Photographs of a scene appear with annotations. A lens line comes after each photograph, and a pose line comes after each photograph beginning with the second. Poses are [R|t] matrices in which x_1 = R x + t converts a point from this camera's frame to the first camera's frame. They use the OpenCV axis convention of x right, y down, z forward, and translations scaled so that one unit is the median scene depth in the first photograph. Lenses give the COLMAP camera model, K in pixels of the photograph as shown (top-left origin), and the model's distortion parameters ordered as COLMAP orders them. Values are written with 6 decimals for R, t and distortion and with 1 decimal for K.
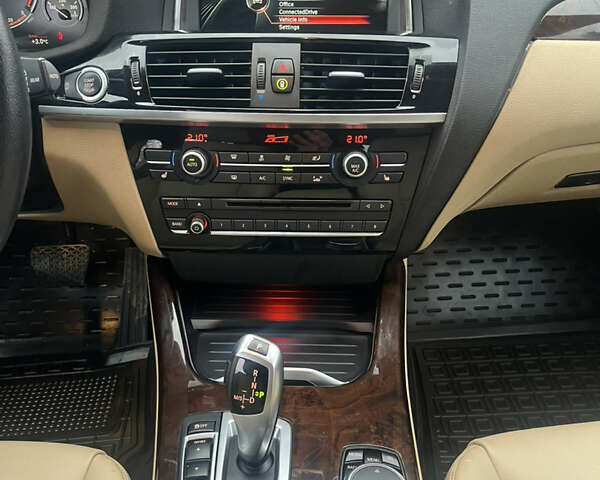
lens RADIAL K [[606.3, 0, 300.0], [0, 606.3, 240.0], [0, 0, 1]] dist [0.025617, -0.004272]
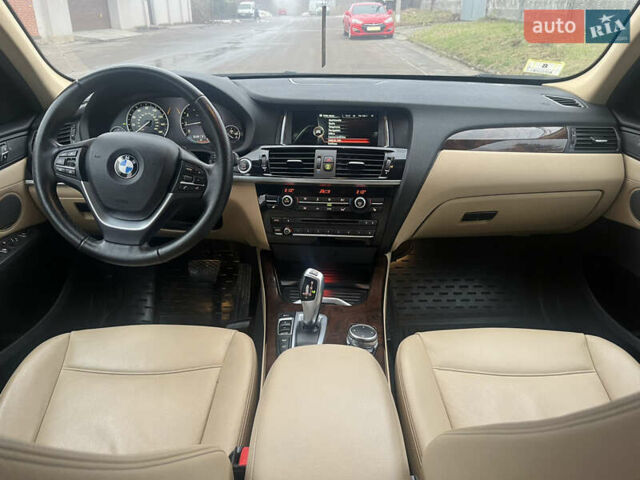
lens RADIAL K [[478.1, 0, 316.8], [0, 478.1, 241.8], [0, 0, 1]] dist [0.074198, -0.098102]
pose [[0.997624, 0.025304, -0.064071, 0.049369], [-0.034710, 0.988041, -0.150233, 0.283750], [0.059503, 0.152100, 0.986572, -0.708680]]
